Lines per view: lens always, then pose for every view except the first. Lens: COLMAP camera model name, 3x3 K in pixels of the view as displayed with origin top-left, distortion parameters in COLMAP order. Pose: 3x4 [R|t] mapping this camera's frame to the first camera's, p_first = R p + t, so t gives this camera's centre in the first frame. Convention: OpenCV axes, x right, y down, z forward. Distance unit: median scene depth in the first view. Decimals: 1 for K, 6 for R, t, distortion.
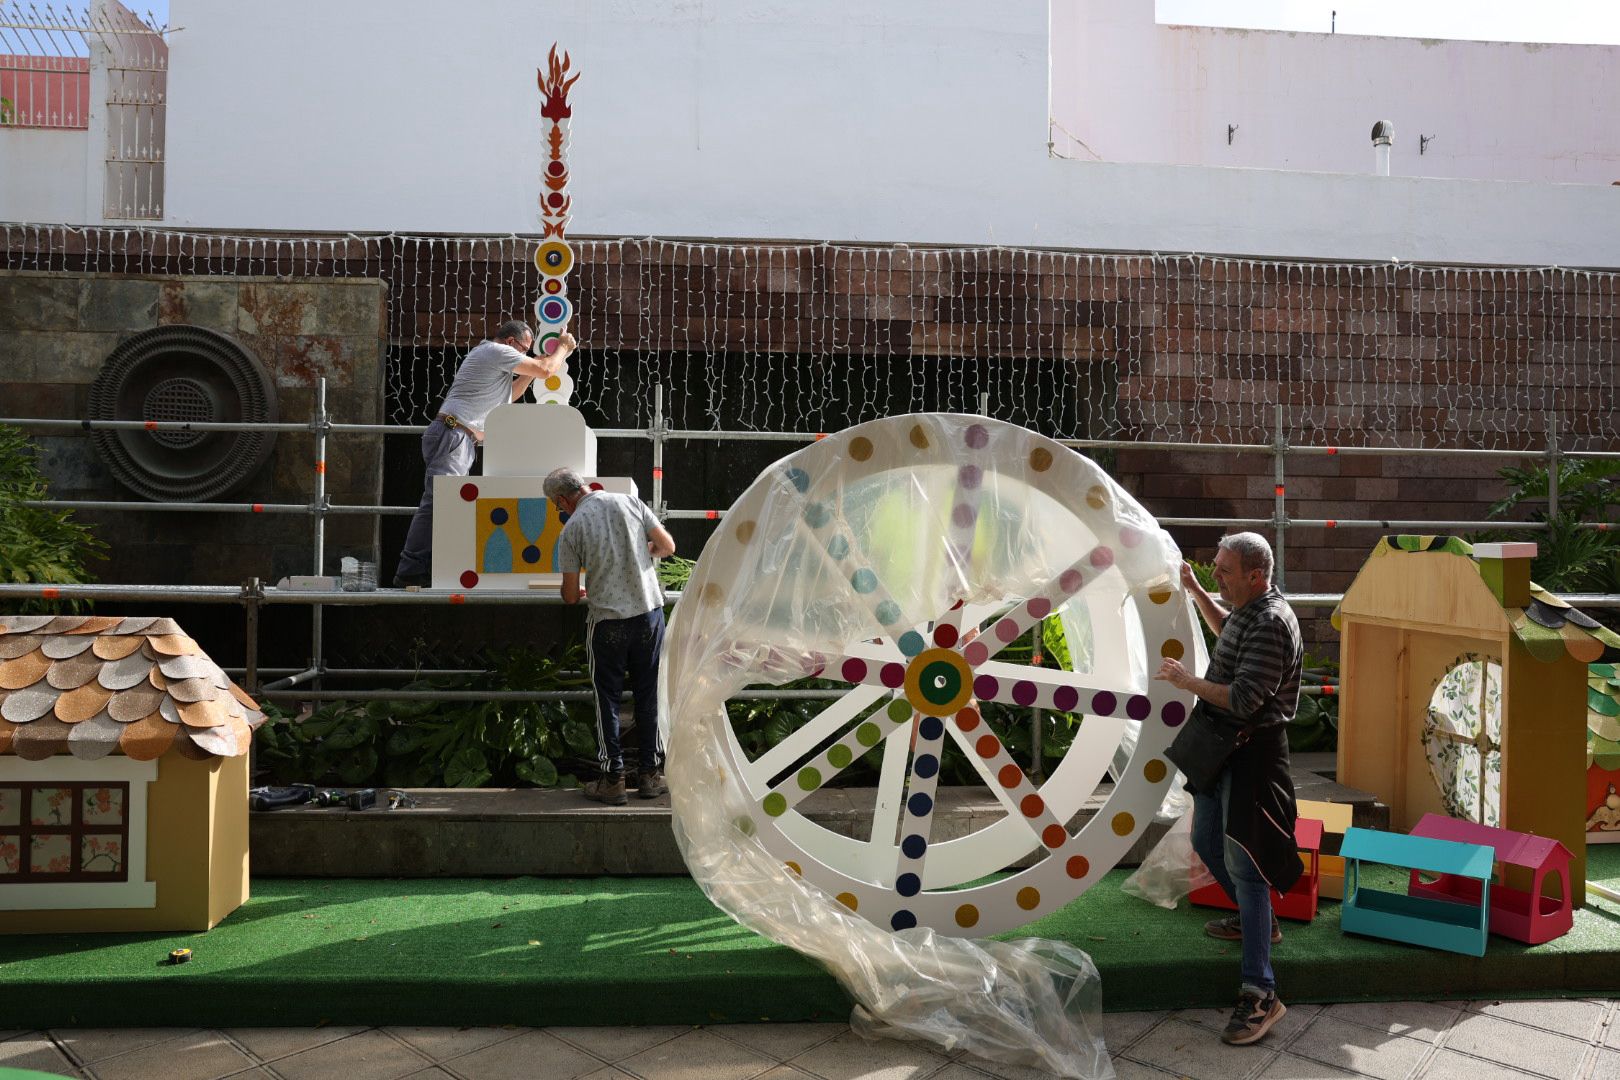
lens RADIAL K [[1168.8, 0, 809.6], [0, 1168.8, 531.7], [0, 0, 1]] dist [-0.105125, 0.103171]
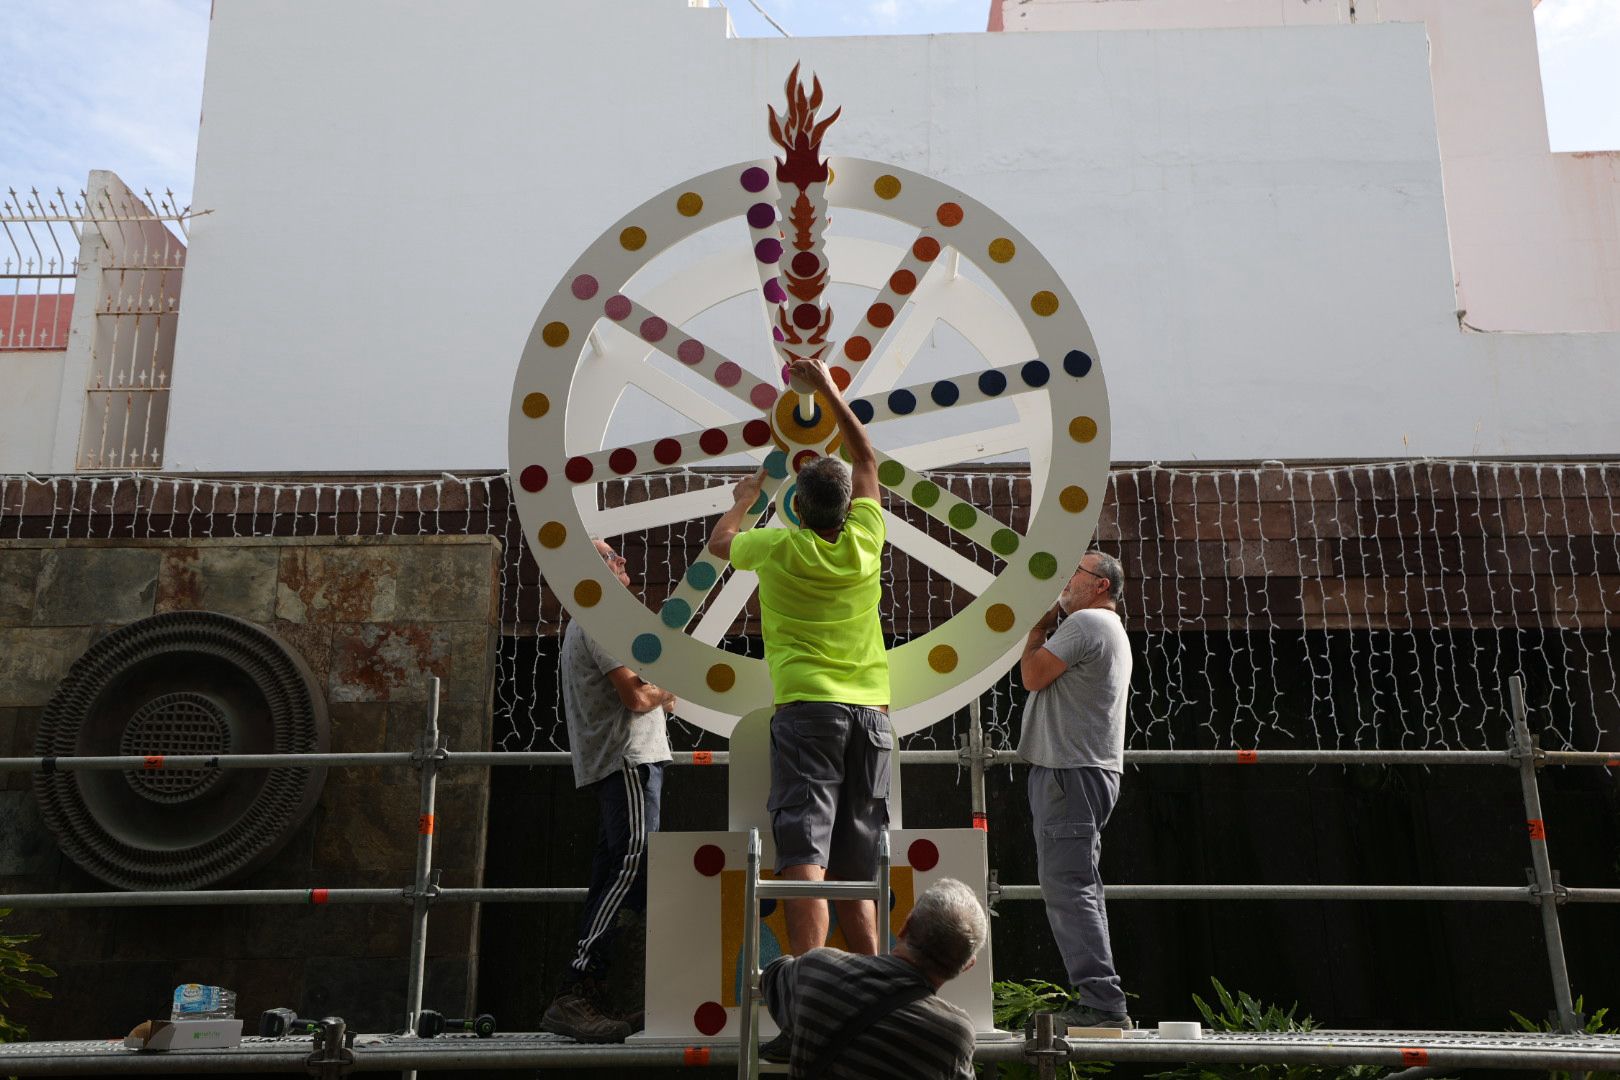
lens RADIAL K [[1550.3, 0, 792.0], [0, 1550.3, 508.0], [0, 0, 1]] dist [0.013970, 0.140774]
pose [[0.996065, -0.038630, -0.079765, -0.125586], [0.017079, 0.966802, -0.254953, -0.003720], [0.086965, 0.252588, 0.963658, 0.142624]]
